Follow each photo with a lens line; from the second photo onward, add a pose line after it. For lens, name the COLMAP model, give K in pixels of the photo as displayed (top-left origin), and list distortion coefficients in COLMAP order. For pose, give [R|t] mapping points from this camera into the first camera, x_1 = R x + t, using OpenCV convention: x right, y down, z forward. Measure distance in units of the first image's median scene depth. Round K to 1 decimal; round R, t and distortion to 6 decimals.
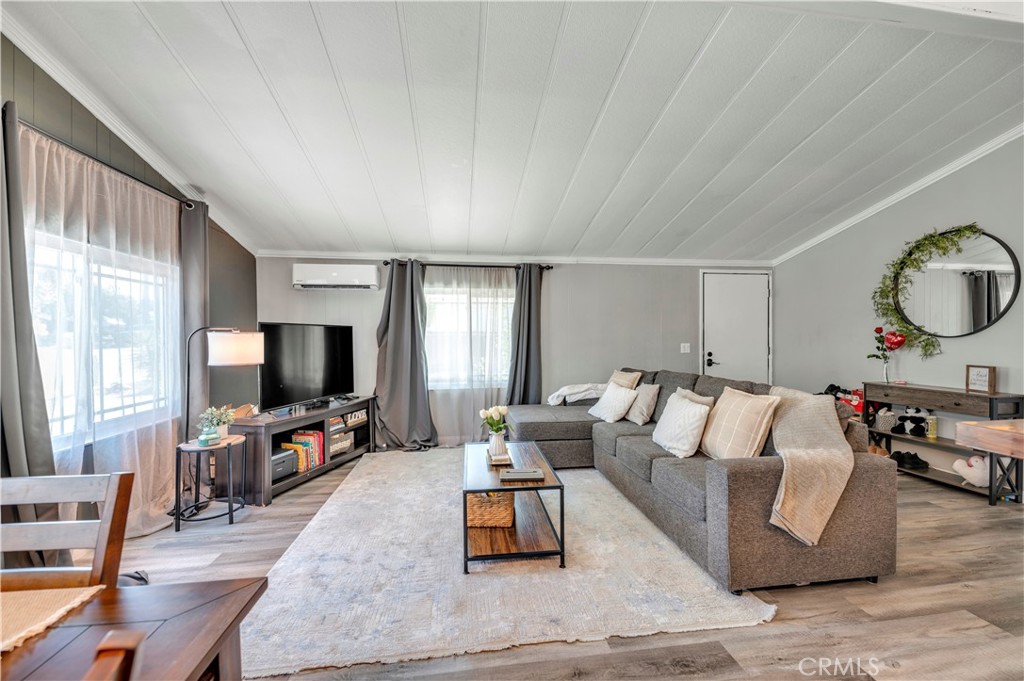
lens RADIAL K [[416.0, 0, 512.3], [0, 416.0, 339.1], [0, 0, 1]] dist [0.002304, -0.001129]
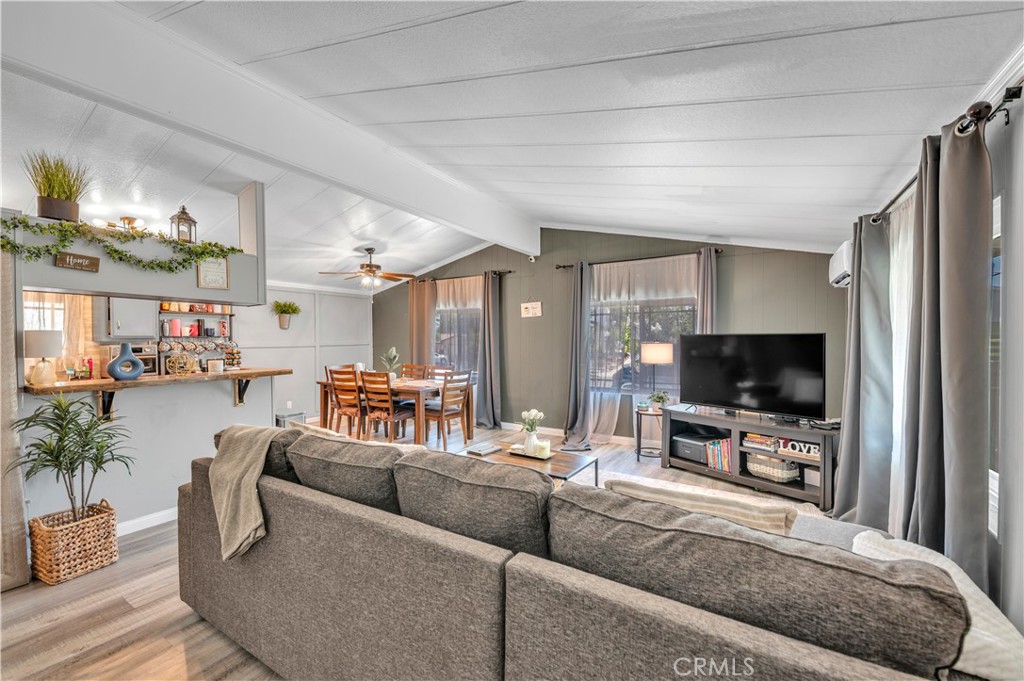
lens RADIAL K [[416.0, 0, 515.4], [0, 416.0, 340.1], [0, 0, 1]] dist [0.002304, -0.001129]
pose [[-0.628962, 0.006697, -0.777407, 0.766257], [0.001527, 0.999972, 0.007379, -0.032780], [0.777434, 0.003454, -0.628955, 1.444463]]
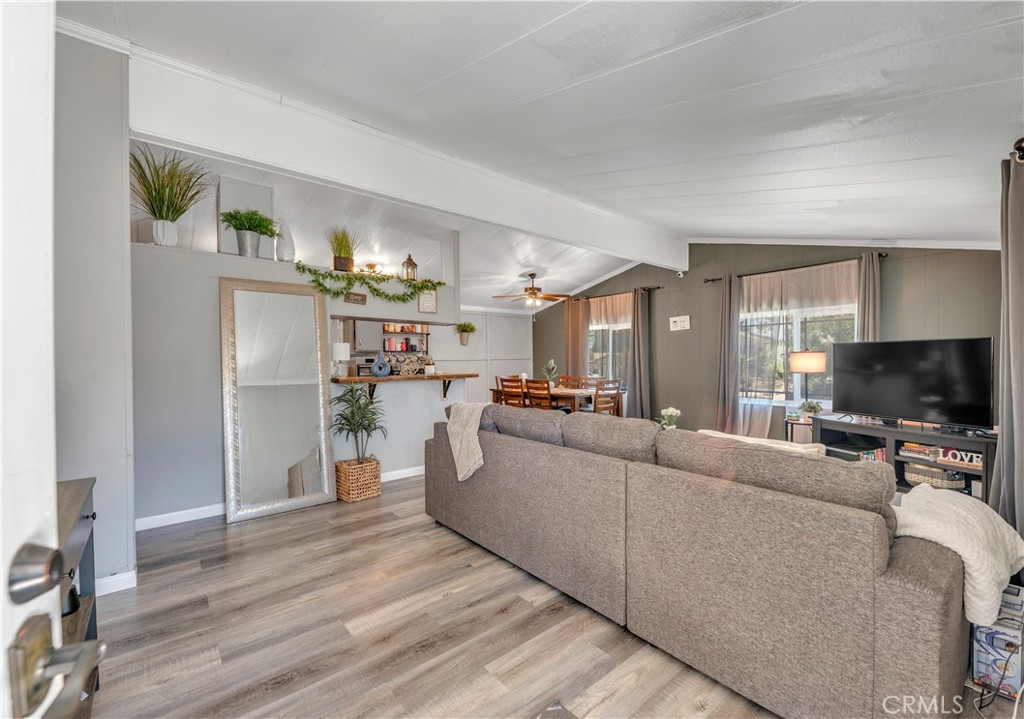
lens RADIAL K [[440.1, 0, 539.8], [0, 440.1, 363.8], [0, 0, 1]] dist [0.007350, -0.000497]
pose [[-0.831773, 0.013123, -0.554961, 0.945601], [0.006071, 0.999876, 0.014545, -0.001296], [0.555083, 0.008729, -0.831749, 1.662687]]
